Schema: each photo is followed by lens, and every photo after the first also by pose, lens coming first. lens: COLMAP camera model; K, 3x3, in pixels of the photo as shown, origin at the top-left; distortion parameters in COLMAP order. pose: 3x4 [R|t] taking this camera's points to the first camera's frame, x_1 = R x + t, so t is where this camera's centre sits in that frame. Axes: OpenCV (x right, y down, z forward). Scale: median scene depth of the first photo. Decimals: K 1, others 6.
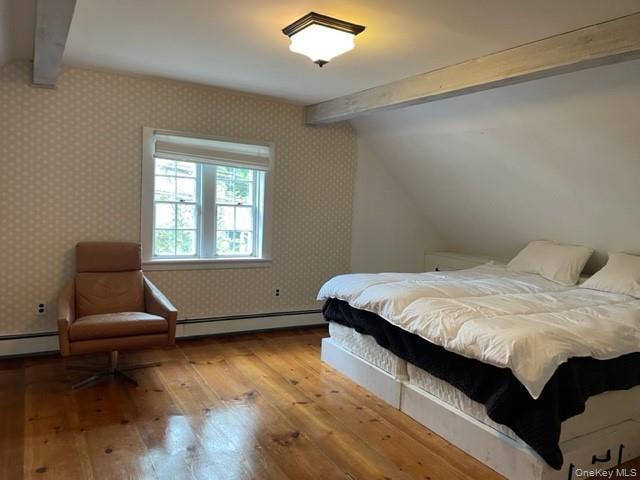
lens RADIAL K [[490.4, 0, 324.1], [0, 490.4, 235.9], [0, 0, 1]] dist [0.085392, -0.102727]
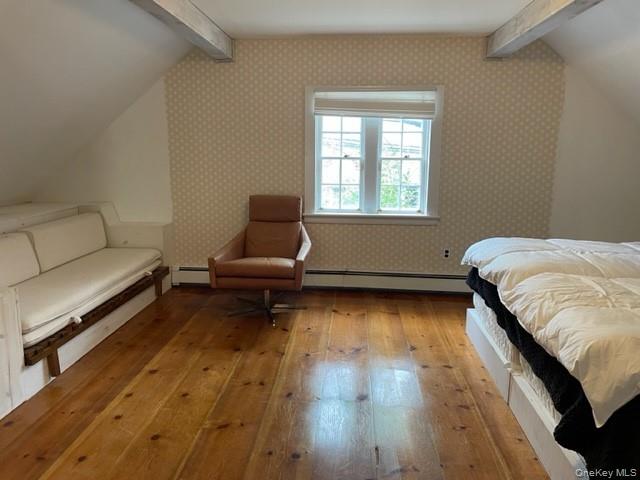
lens RADIAL K [[490.4, 0, 317.1], [0, 490.4, 241.7], [0, 0, 1]] dist [0.085392, -0.102727]
pose [[0.814817, 0.066635, -0.575875, 0.288154], [-0.009800, 0.994813, 0.101245, 0.002942], [0.579635, -0.076852, 0.811244, 0.138620]]
